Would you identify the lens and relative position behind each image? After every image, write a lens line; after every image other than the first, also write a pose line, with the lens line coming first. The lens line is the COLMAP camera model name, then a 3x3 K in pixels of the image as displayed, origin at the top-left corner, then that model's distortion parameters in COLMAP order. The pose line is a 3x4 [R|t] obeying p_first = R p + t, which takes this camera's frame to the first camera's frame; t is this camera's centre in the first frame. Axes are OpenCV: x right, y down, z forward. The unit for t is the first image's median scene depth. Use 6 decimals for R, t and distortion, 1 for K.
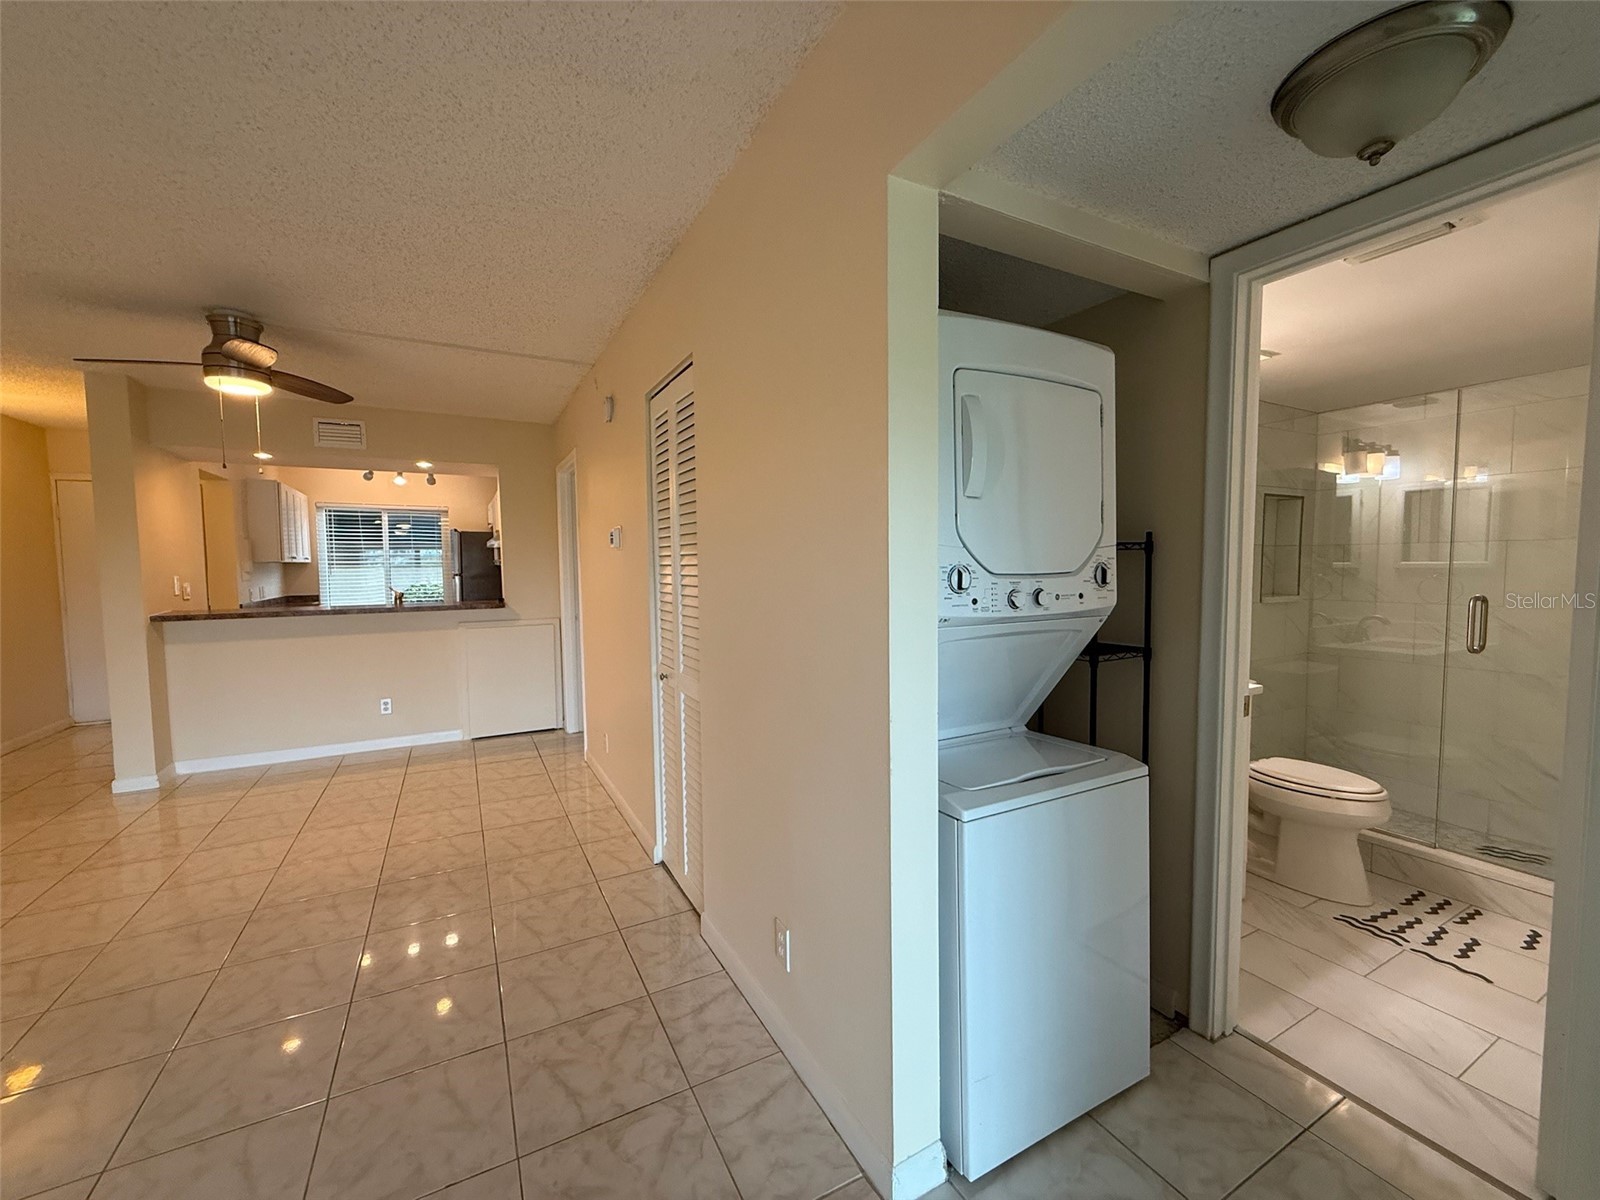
lens RADIAL K [[636.9, 0, 796.2], [0, 636.9, 600.7], [0, 0, 1]] dist [-0.000525, 0.000174]
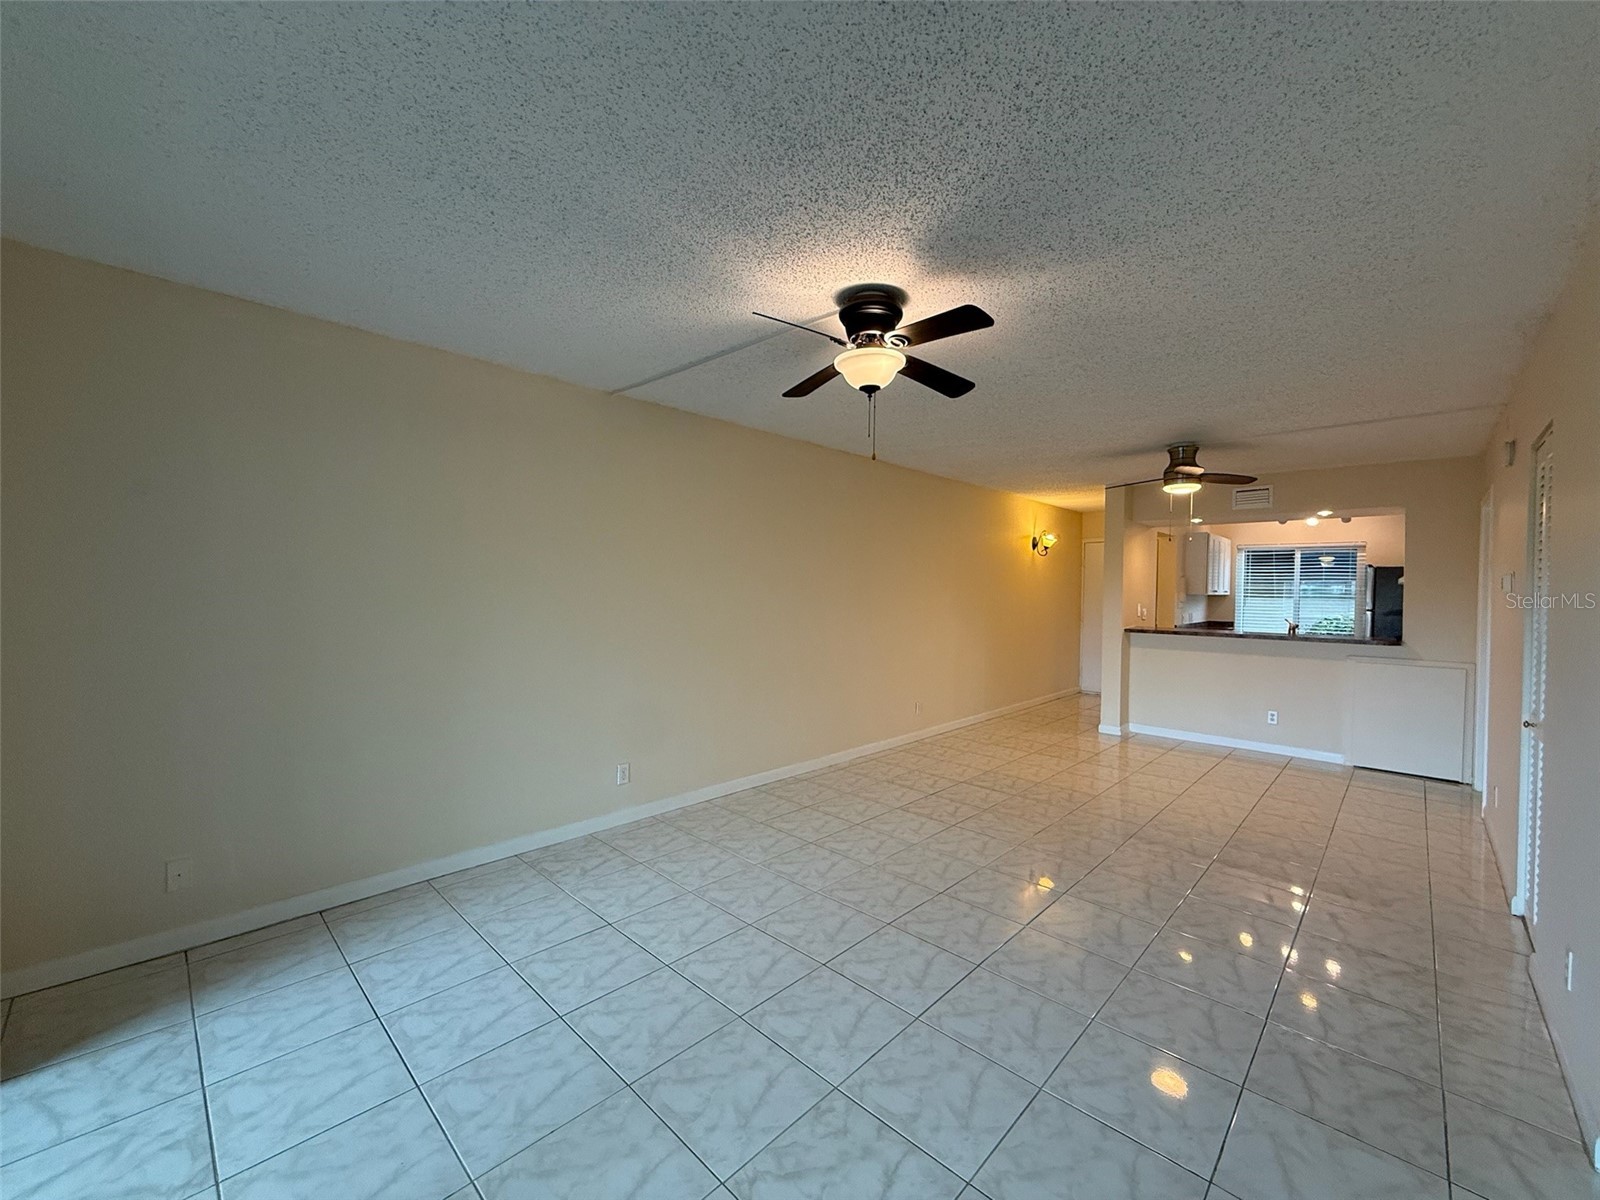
lens RADIAL K [[636.9, 0, 796.0], [0, 636.9, 607.8], [0, 0, 1]] dist [-0.000525, 0.000174]
pose [[0.301360, 0.040549, -0.952648, 0.250126], [-0.070645, 0.997299, 0.020101, -0.001296], [0.950890, 0.061242, 0.303410, -0.263733]]
